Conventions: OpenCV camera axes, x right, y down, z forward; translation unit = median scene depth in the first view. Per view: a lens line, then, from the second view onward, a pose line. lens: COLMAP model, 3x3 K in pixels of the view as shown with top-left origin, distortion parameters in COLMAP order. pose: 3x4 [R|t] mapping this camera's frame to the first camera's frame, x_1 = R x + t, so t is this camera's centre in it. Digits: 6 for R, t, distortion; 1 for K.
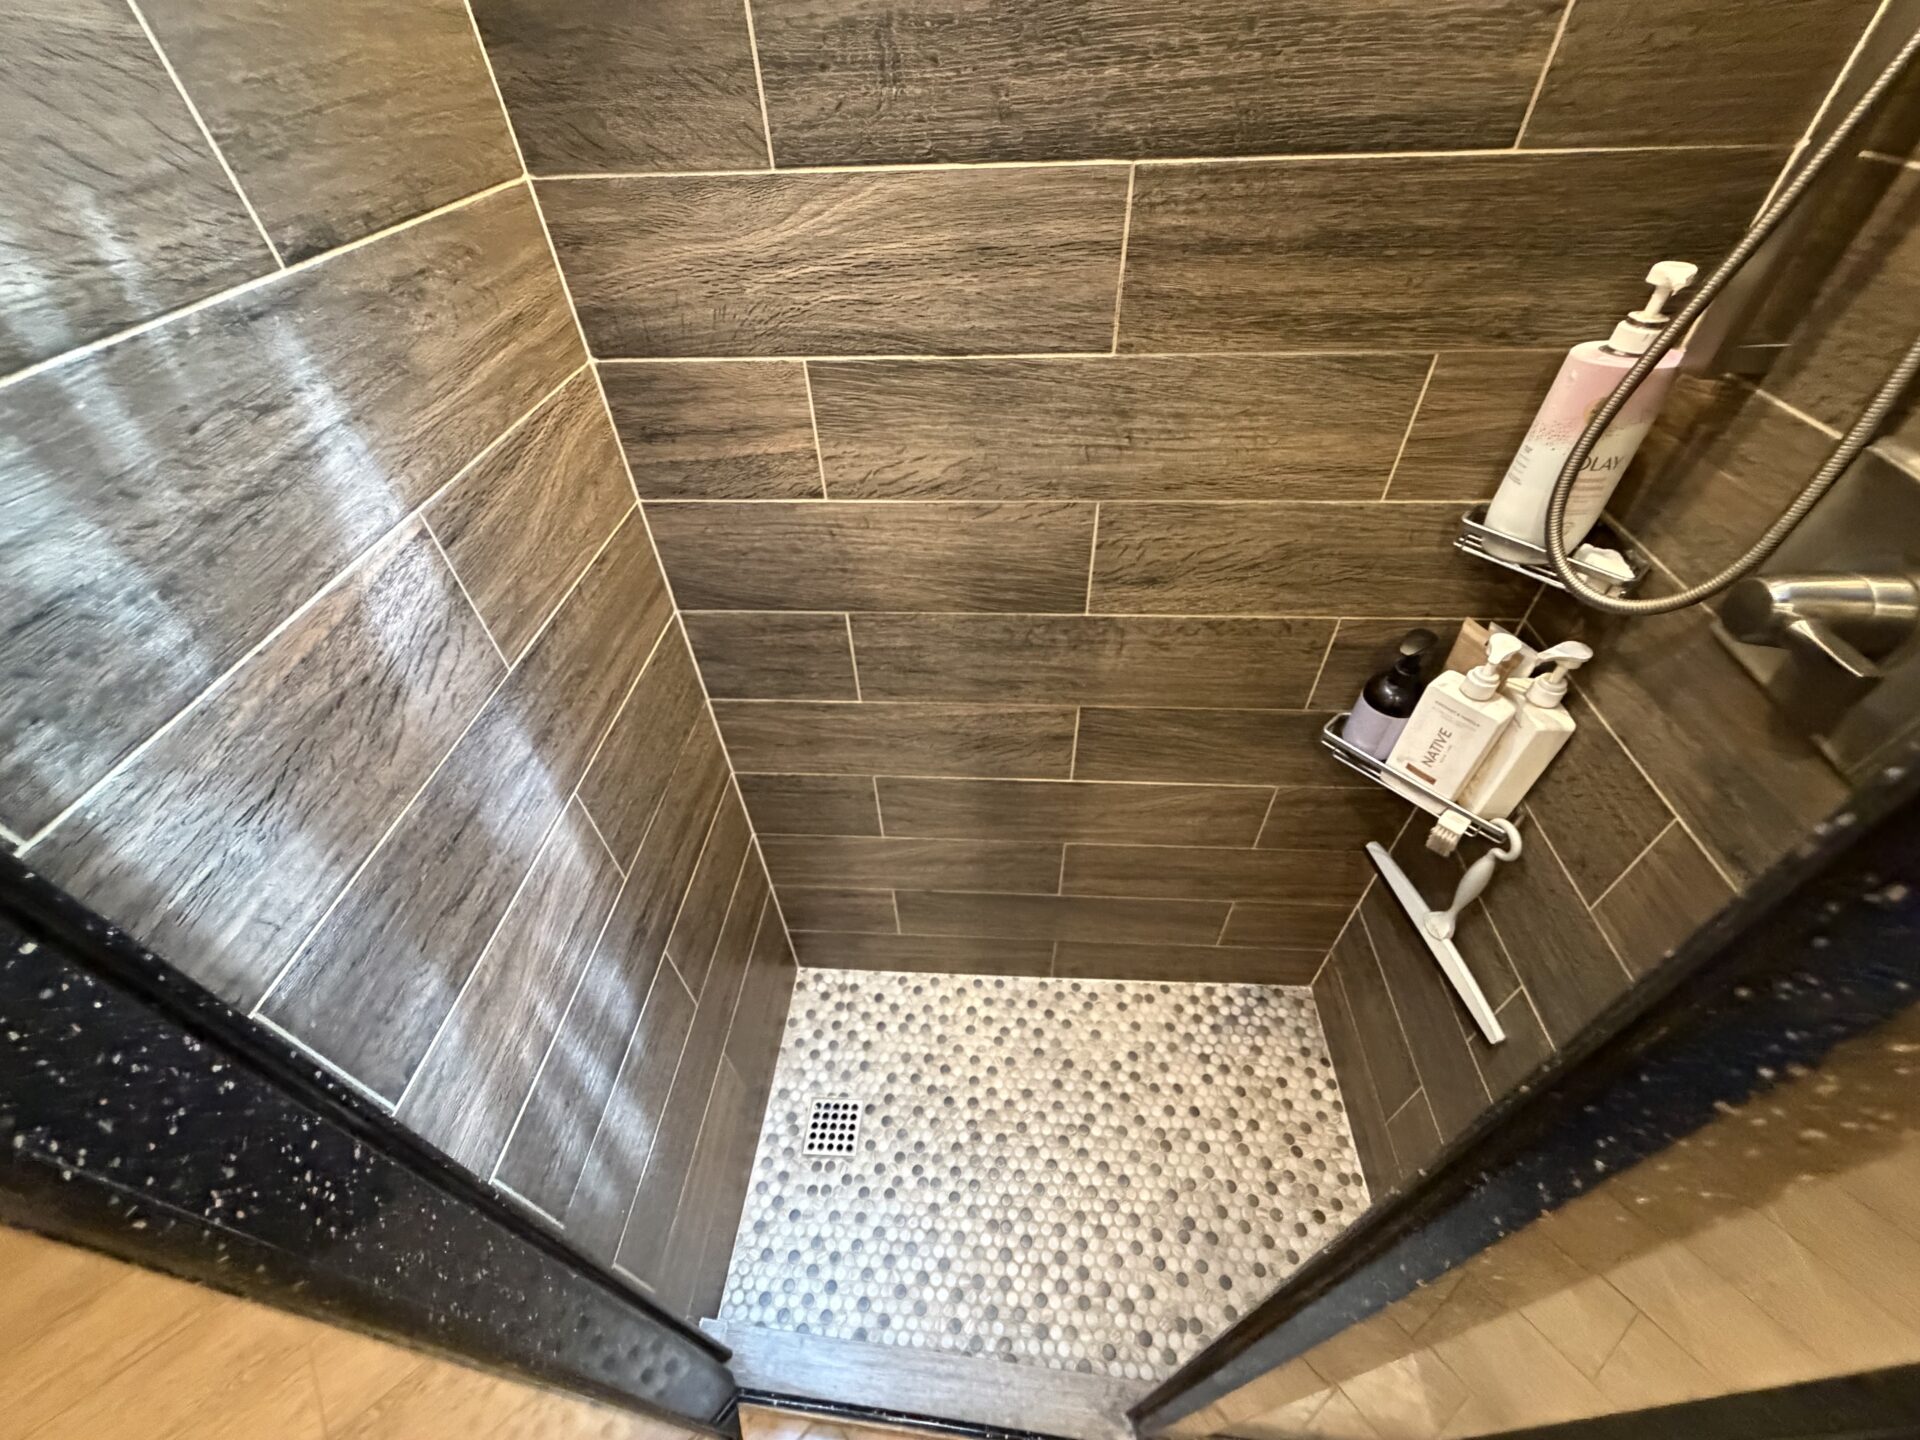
lens RADIAL K [[765.0, 0, 958.2], [0, 765.0, 721.0], [0, 0, 1]] dist [0.000409, 0.000190]
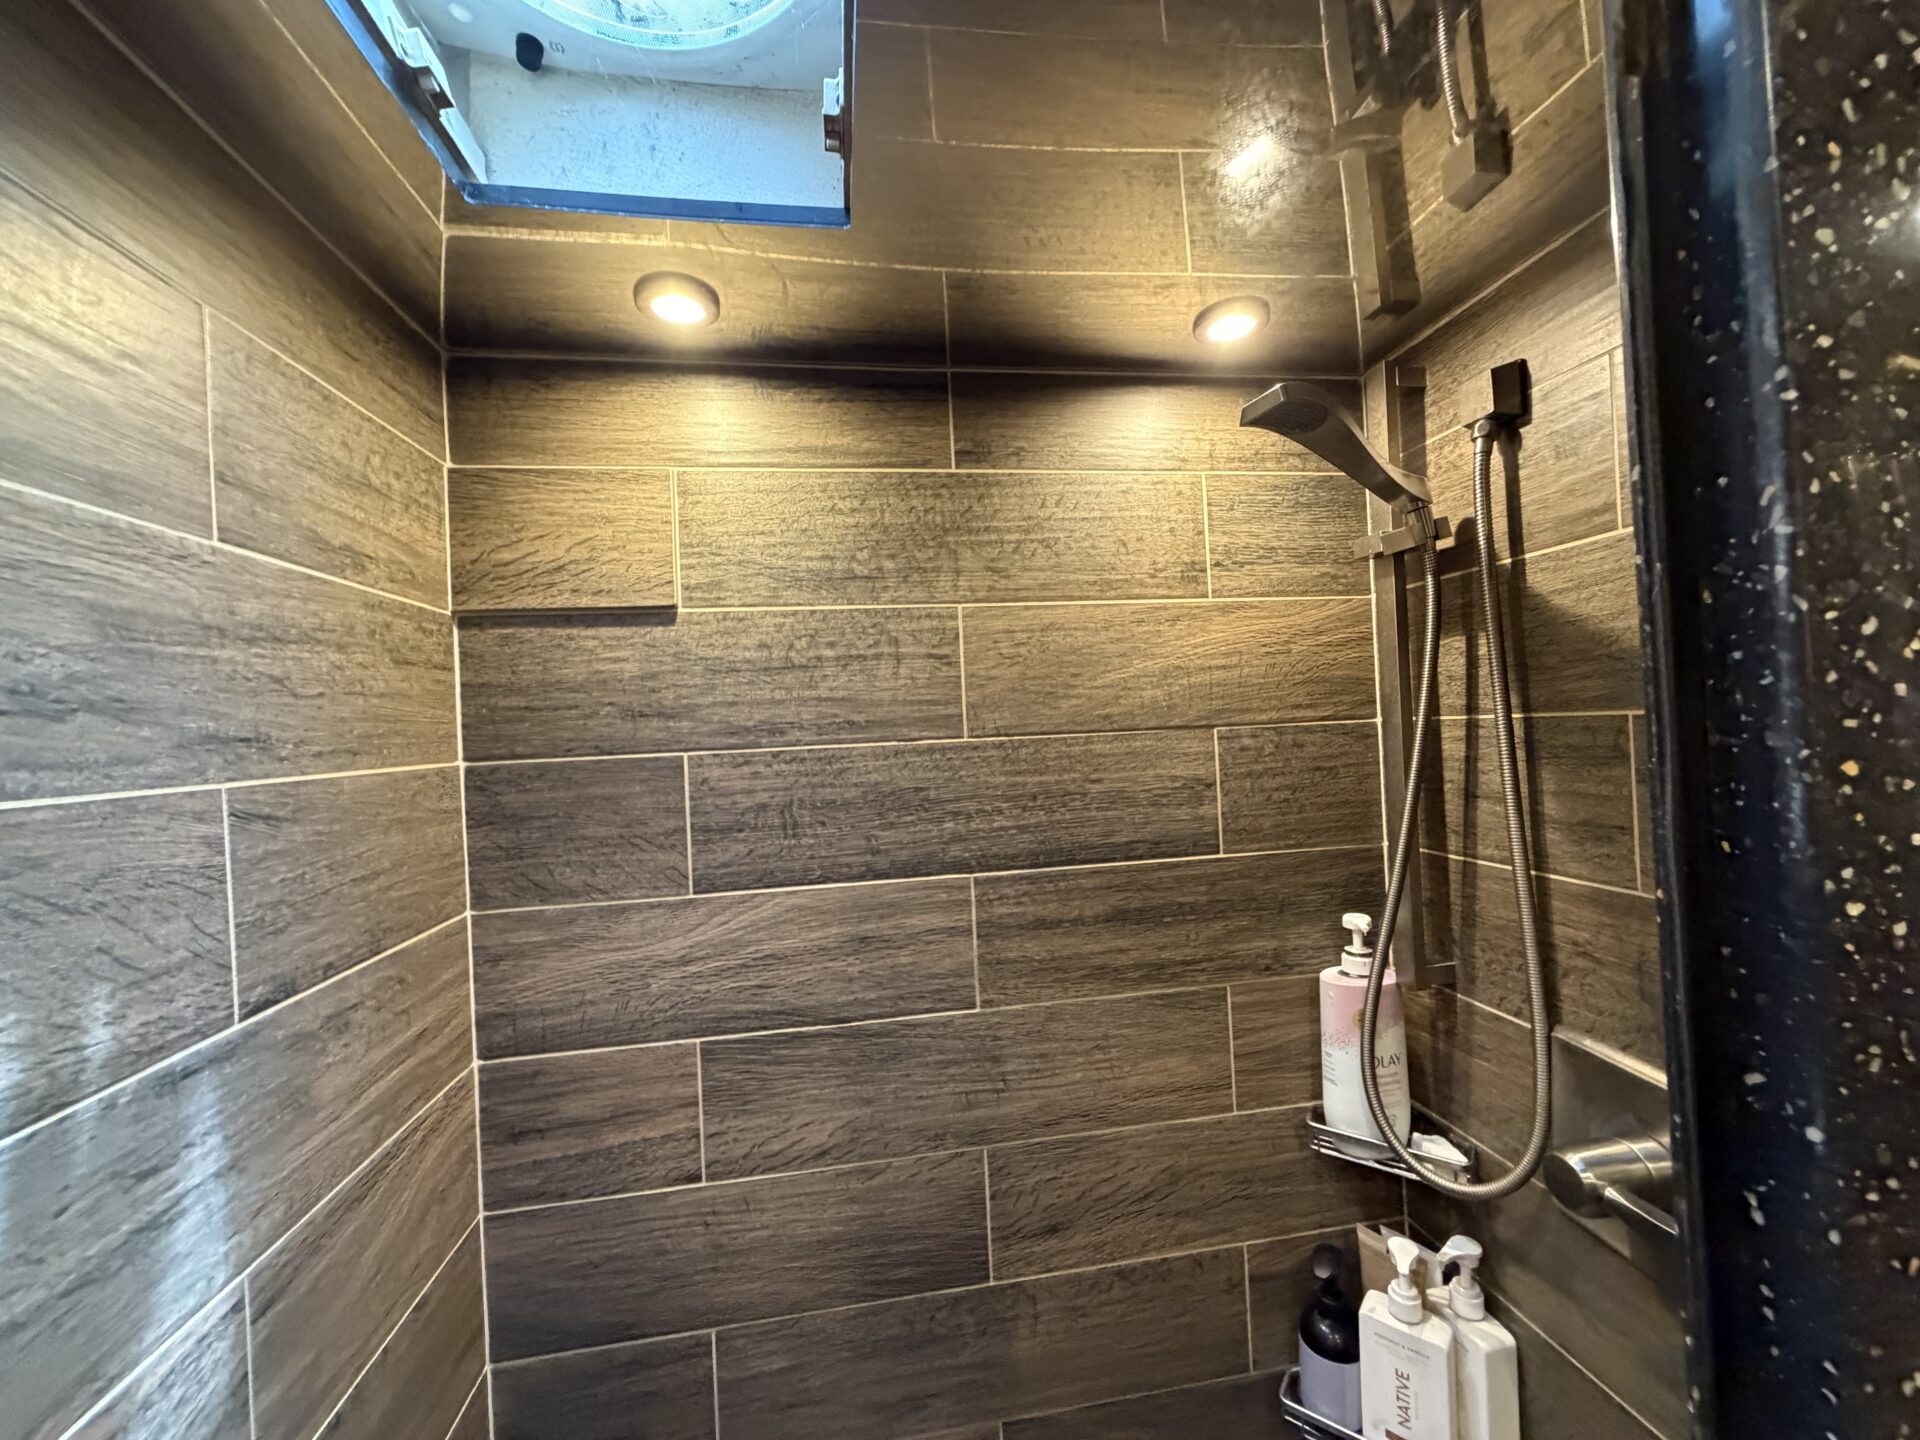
lens RADIAL K [[765.0, 0, 955.9], [0, 765.0, 720.9], [0, 0, 1]] dist [0.000409, 0.000190]
pose [[0.976470, -0.012748, 0.215276, -0.082192], [0.160320, 0.710574, -0.685115, 0.001676], [-0.144236, 0.703507, 0.695898, -0.125949]]
